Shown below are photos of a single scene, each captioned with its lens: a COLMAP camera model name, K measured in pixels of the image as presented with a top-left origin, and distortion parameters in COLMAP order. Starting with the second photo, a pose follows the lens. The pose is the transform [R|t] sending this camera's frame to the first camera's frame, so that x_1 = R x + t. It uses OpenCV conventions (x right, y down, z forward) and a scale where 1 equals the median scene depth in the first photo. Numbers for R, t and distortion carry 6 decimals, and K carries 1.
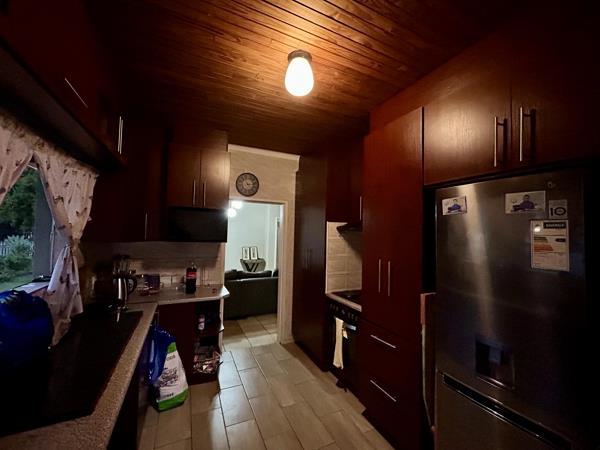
lens RADIAL K [[241.4, 0, 300.0], [0, 241.4, 225.0], [0, 0, 1]] dist [-0.000162, 0.000468]
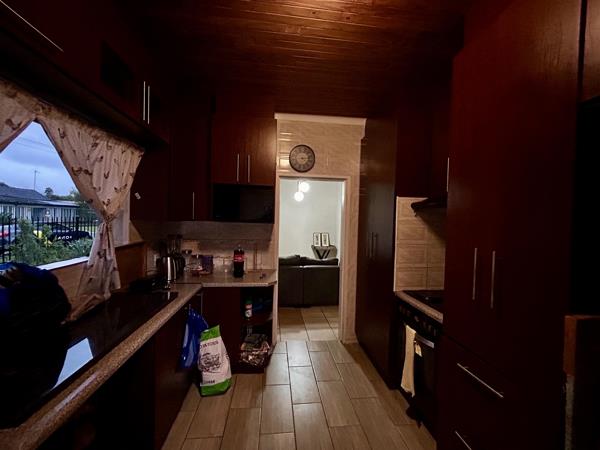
lens RADIAL K [[241.4, 0, 300.0], [0, 241.4, 225.0], [0, 0, 1]] dist [-0.000162, 0.000468]
pose [[0.944103, 0.007236, -0.329571, 0.081118], [0.008668, 0.998868, 0.046761, 0.038800], [0.329537, -0.047004, 0.942972, 0.204059]]
